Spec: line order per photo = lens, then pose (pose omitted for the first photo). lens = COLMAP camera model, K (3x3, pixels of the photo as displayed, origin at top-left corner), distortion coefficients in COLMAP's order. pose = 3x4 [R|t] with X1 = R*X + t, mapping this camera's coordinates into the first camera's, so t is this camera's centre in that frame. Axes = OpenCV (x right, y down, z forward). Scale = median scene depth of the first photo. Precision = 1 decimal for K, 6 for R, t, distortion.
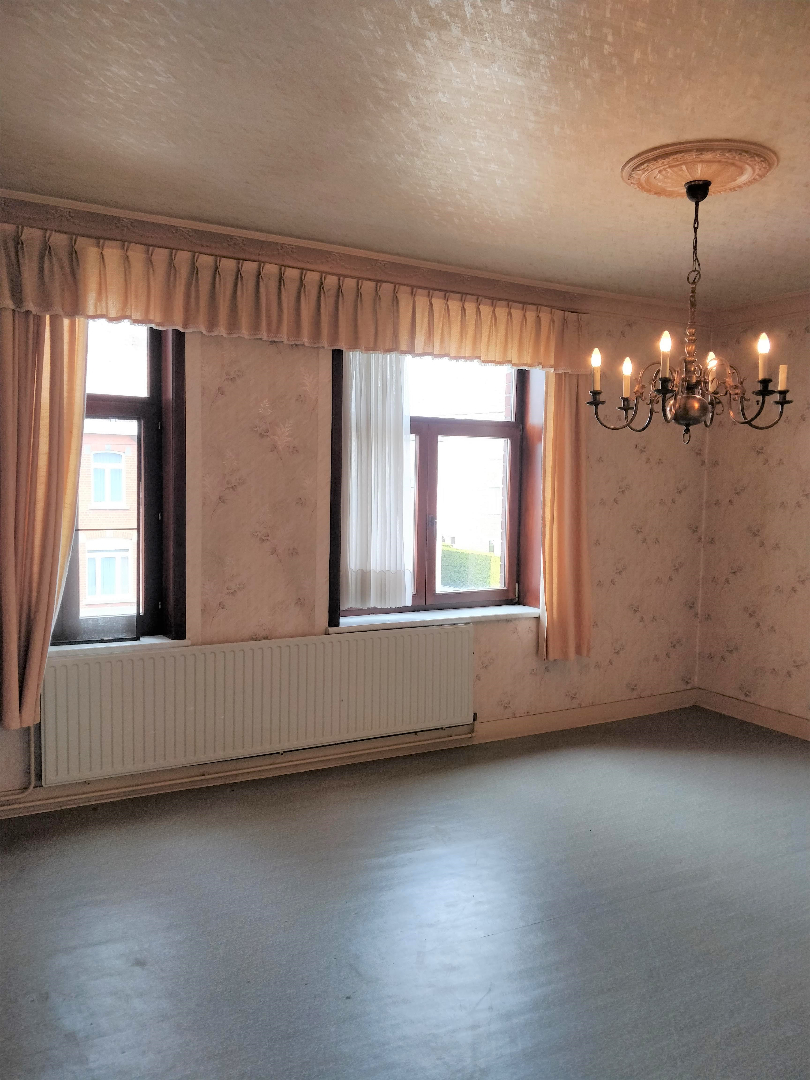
lens RADIAL K [[864.5, 0, 410.0], [0, 864.5, 540.7], [0, 0, 1]] dist [0.057316, -0.114094]
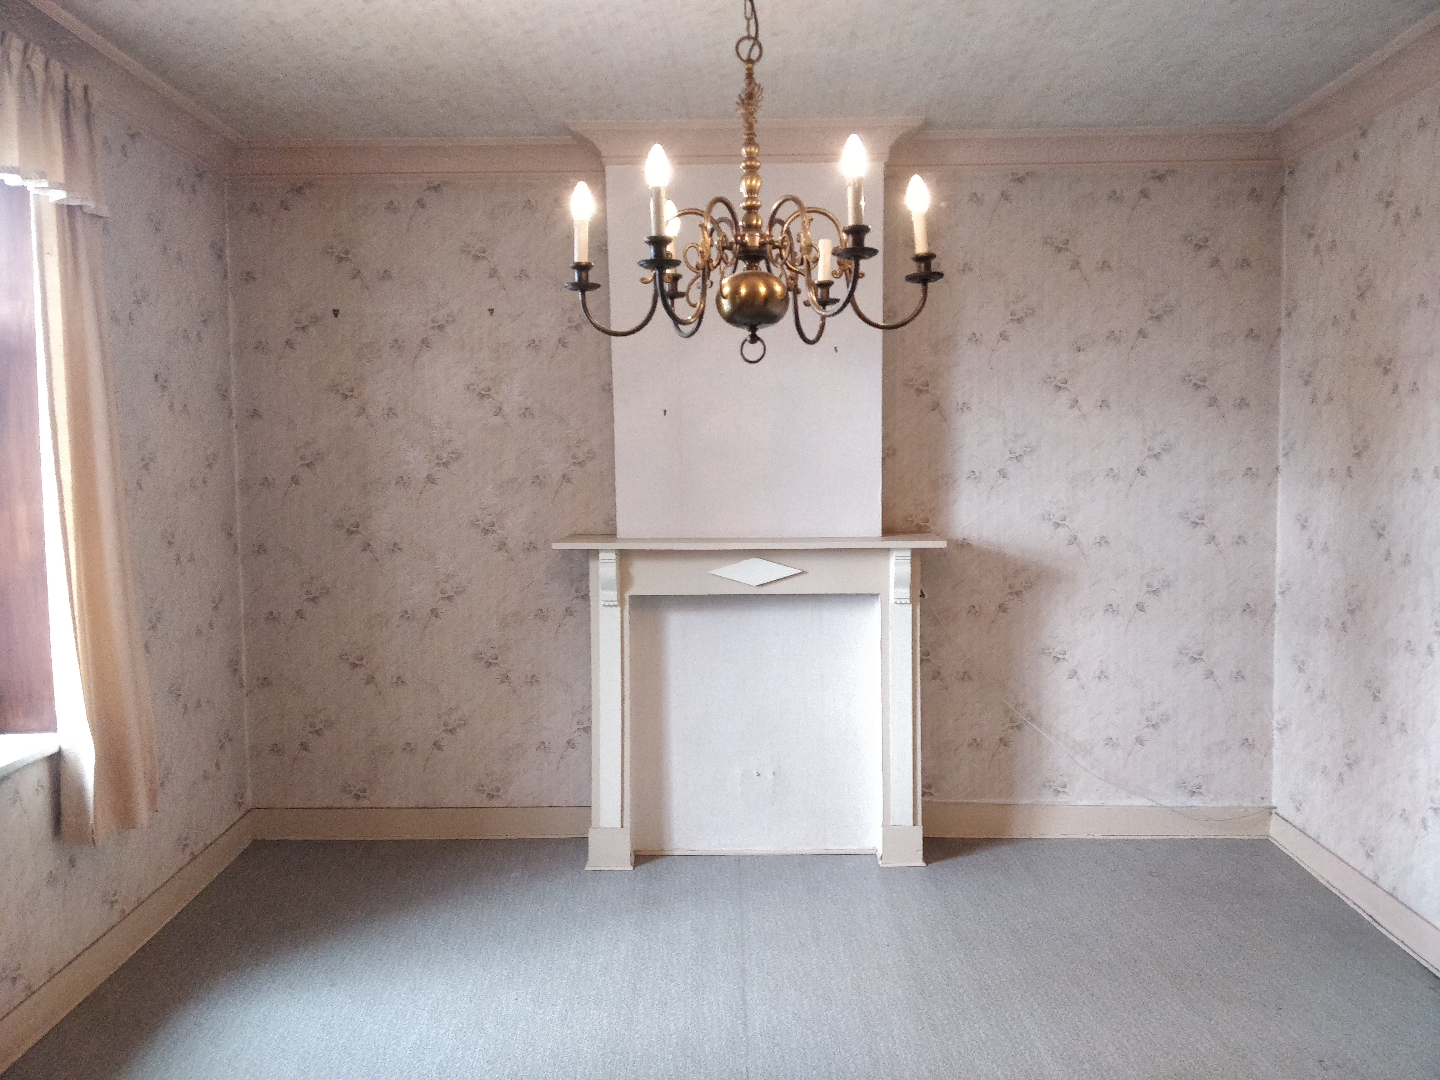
lens RADIAL K [[1152.7, 0, 742.0], [0, 1152.7, 525.6], [0, 0, 1]] dist [0.057316, -0.114094]
pose [[0.476442, -0.072998, 0.876170, -0.187129], [0.079024, 0.996069, 0.040015, -0.022798], [-0.875647, 0.050173, 0.480338, 0.388502]]
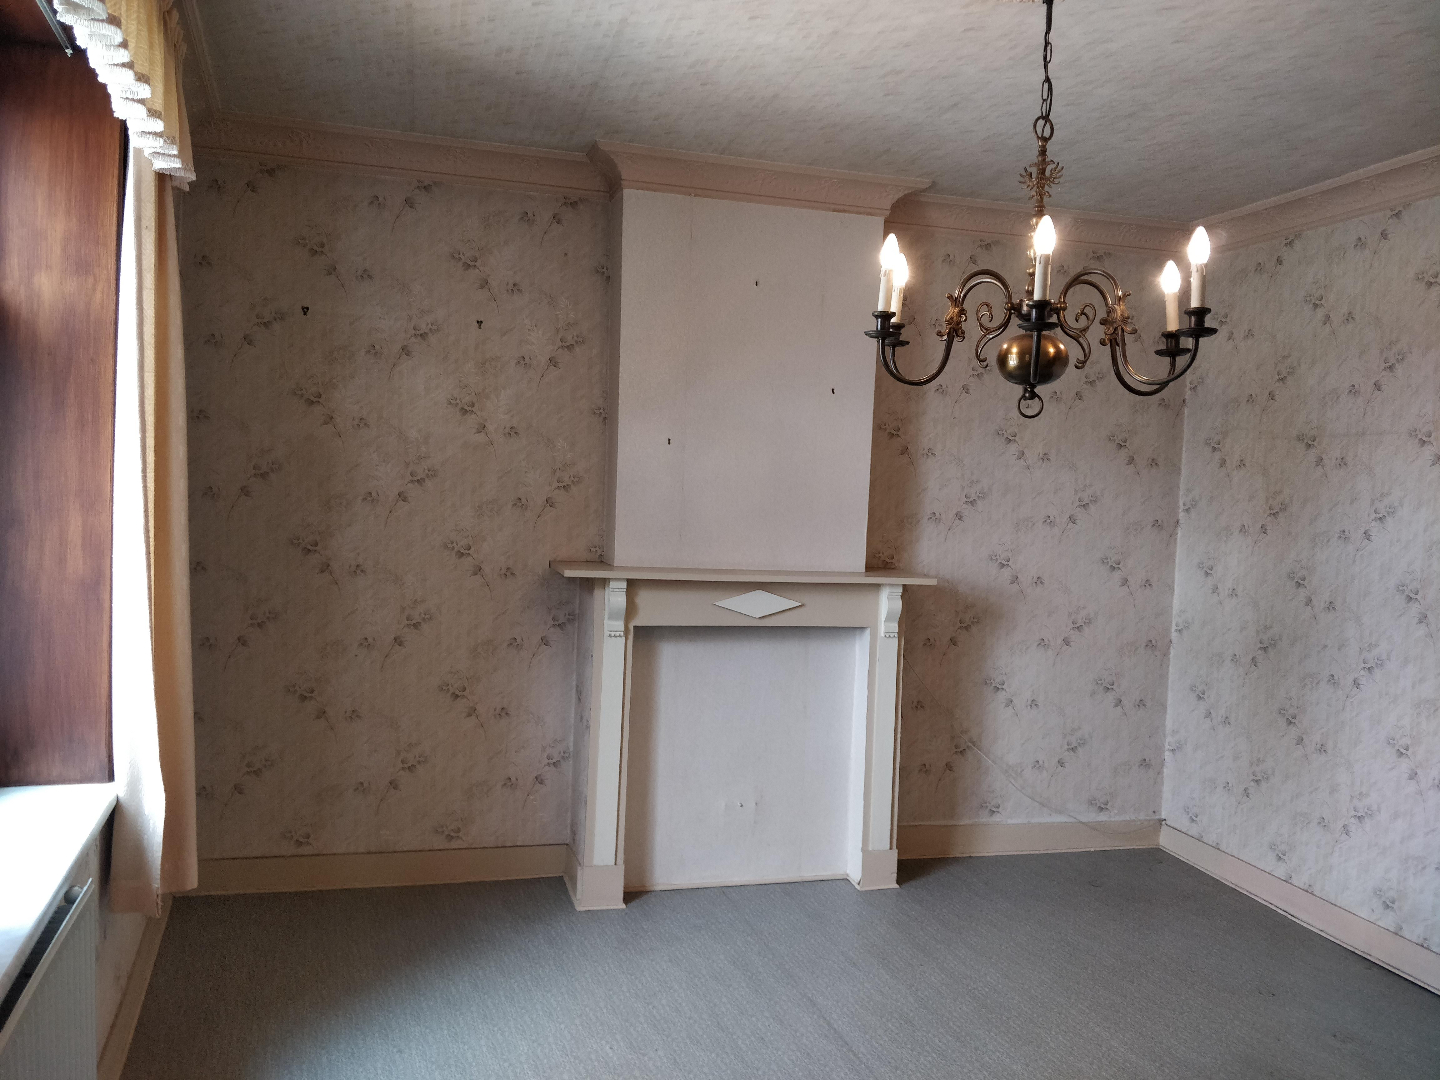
lens RADIAL K [[1152.7, 0, 754.0], [0, 1152.7, 524.6], [0, 0, 1]] dist [0.057316, -0.114094]
pose [[0.201922, -0.041768, 0.978511, -0.273385], [0.031095, 0.998860, 0.036220, -0.042773], [-0.978908, 0.023113, 0.202991, 0.595966]]
